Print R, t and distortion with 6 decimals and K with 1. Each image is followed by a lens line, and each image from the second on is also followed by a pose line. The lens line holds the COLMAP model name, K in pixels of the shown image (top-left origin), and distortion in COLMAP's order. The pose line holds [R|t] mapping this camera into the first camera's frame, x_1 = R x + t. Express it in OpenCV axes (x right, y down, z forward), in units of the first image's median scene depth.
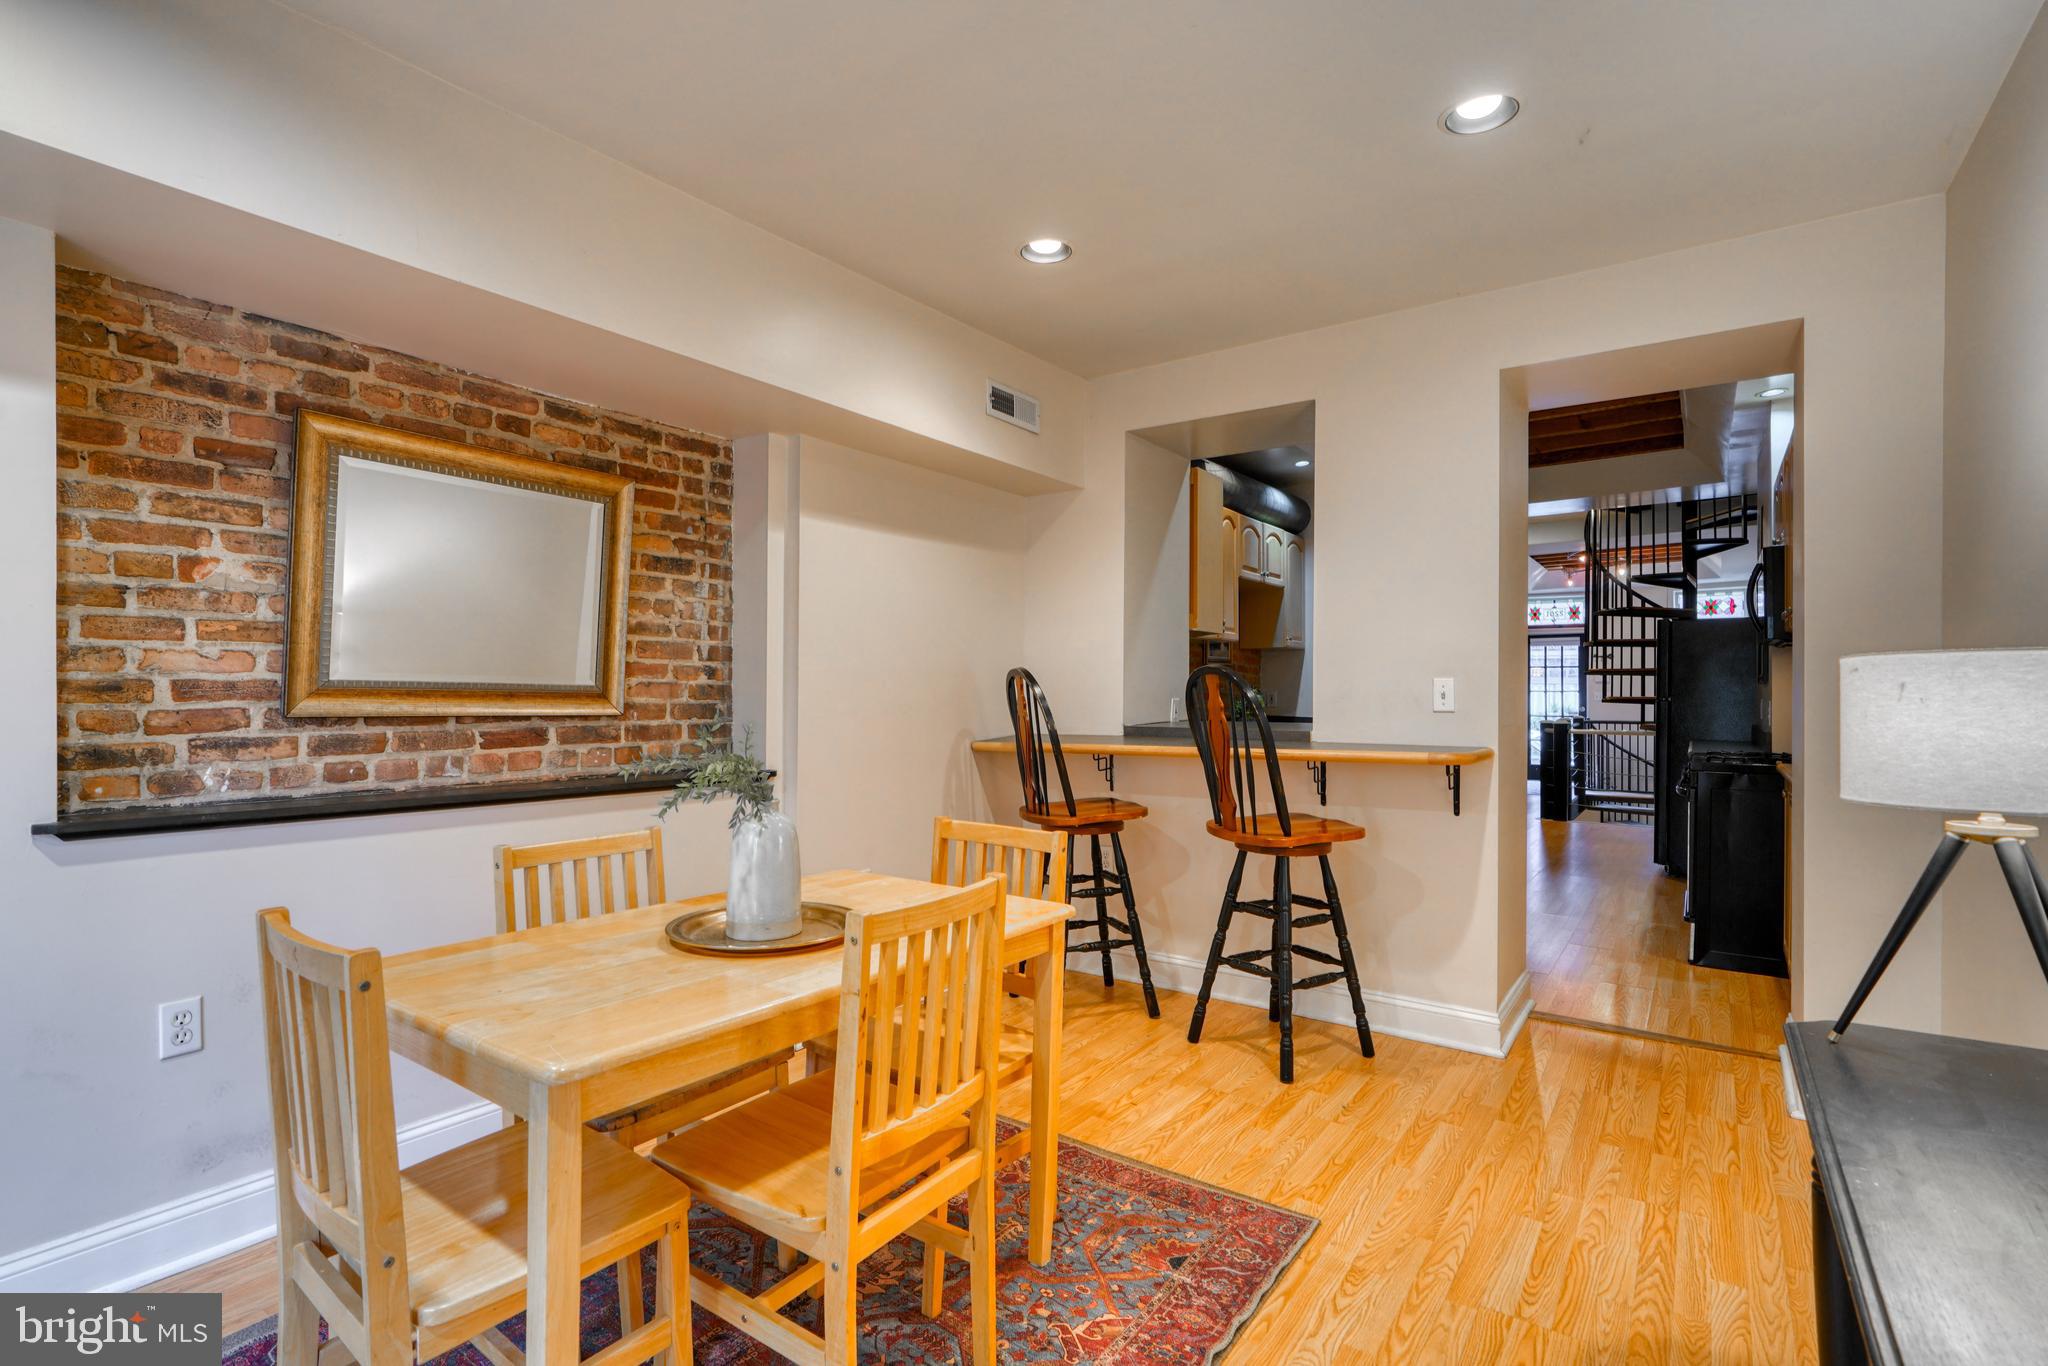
lens RADIAL K [[988.3, 0, 994.5], [0, 988.3, 682.4], [0, 0, 1]] dist [-0.003029, -0.000005]
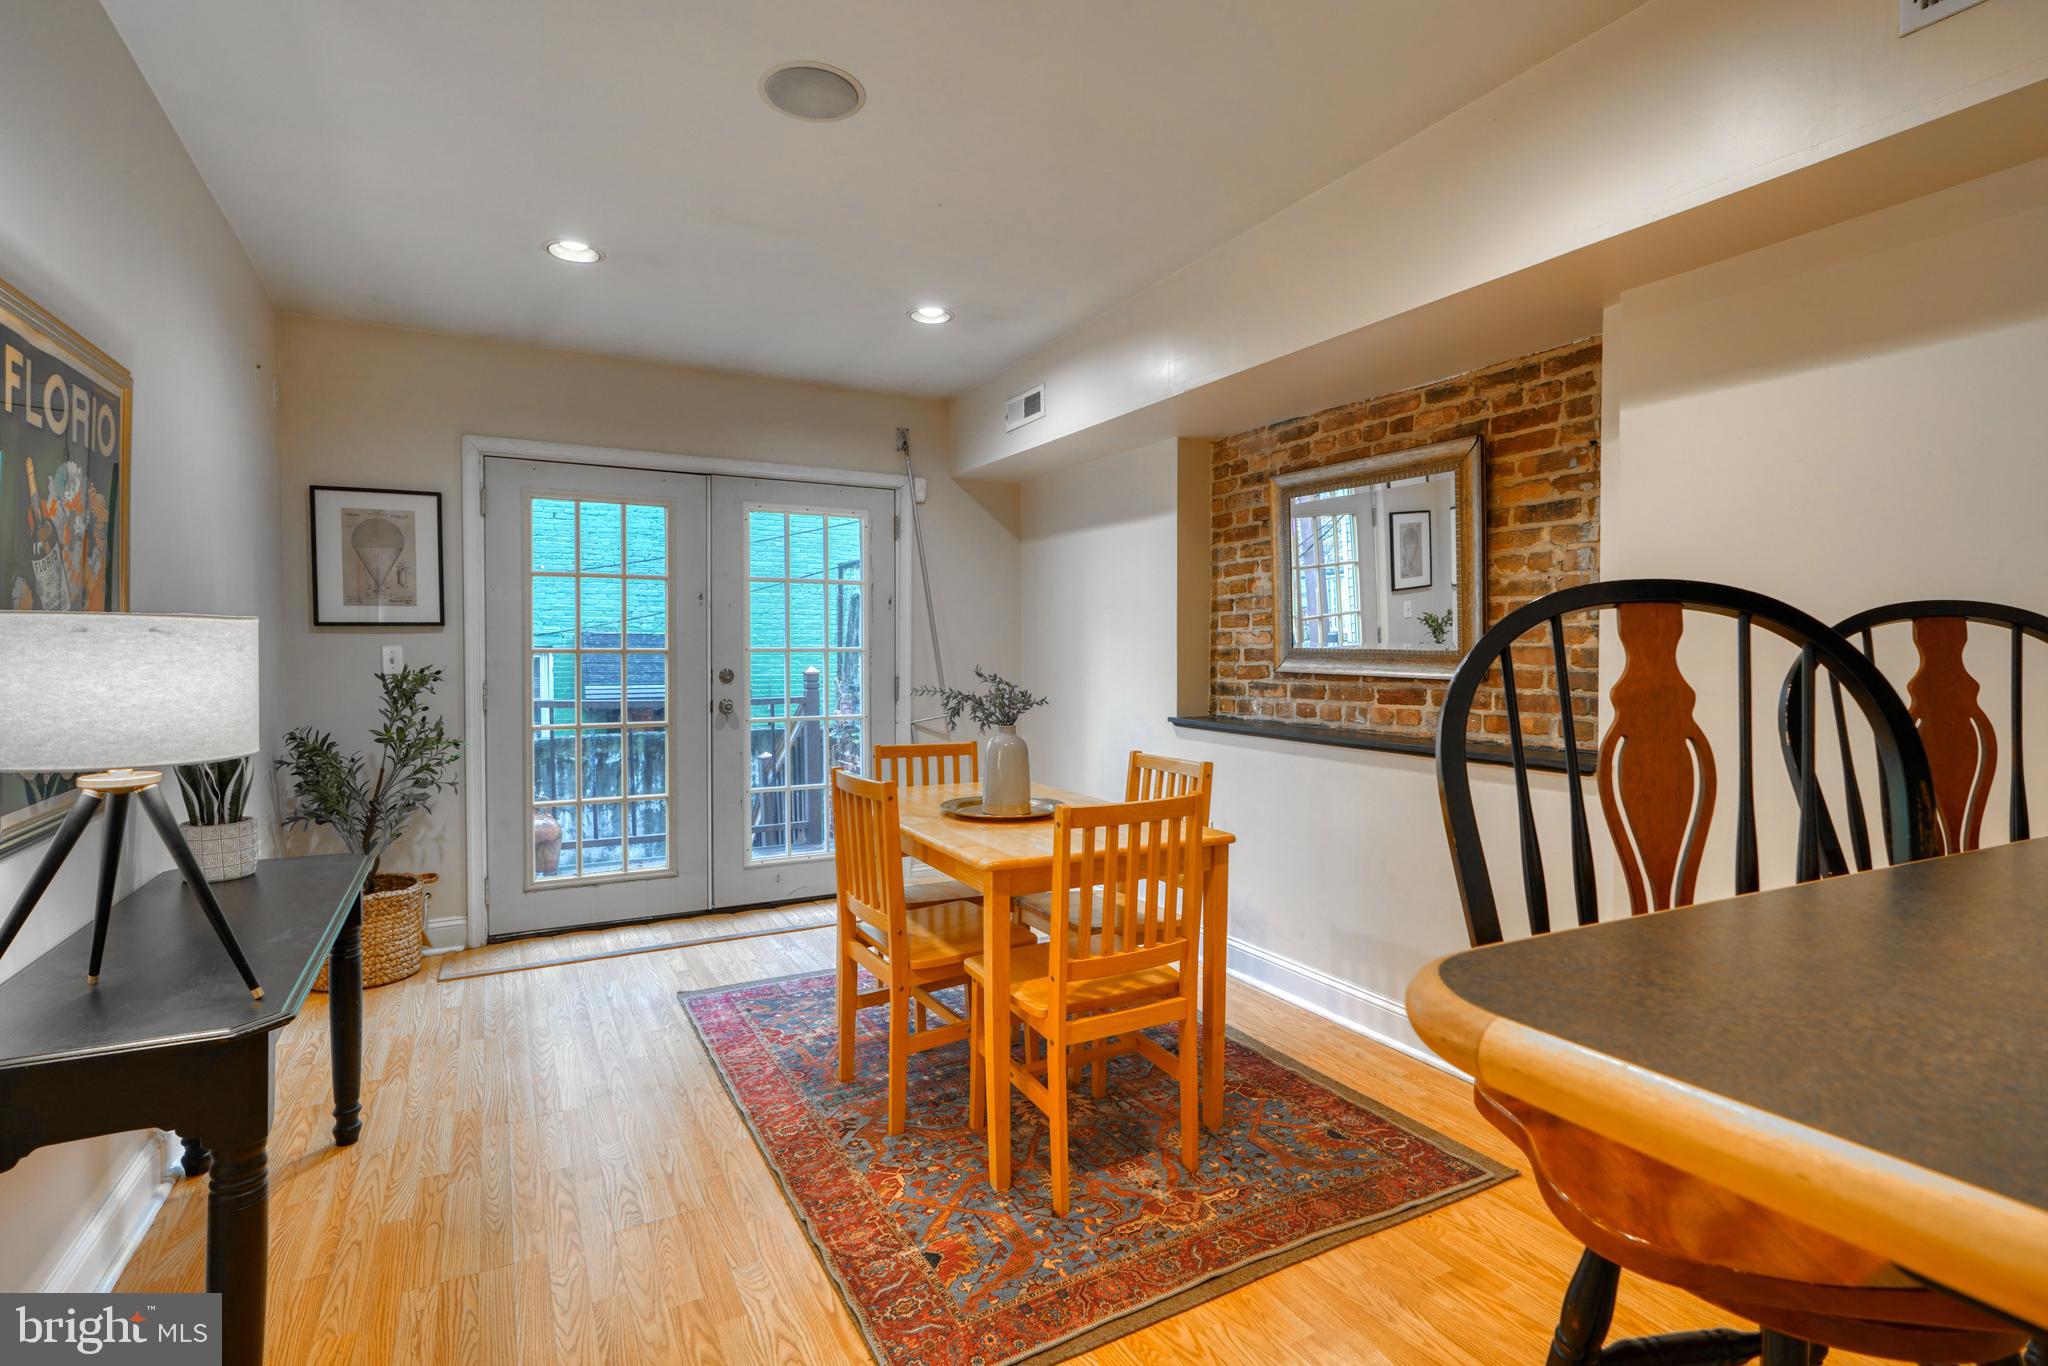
lens RADIAL K [[936.3, 0, 1020.6], [0, 936.3, 663.9], [0, 0, 1]] dist [-0.010373, 0.003560]
pose [[-0.411069, 0.005031, -0.911590, 0.765710], [-0.000012, 0.999985, 0.005524, 0.013191], [0.911604, 0.002282, -0.411063, 1.152176]]
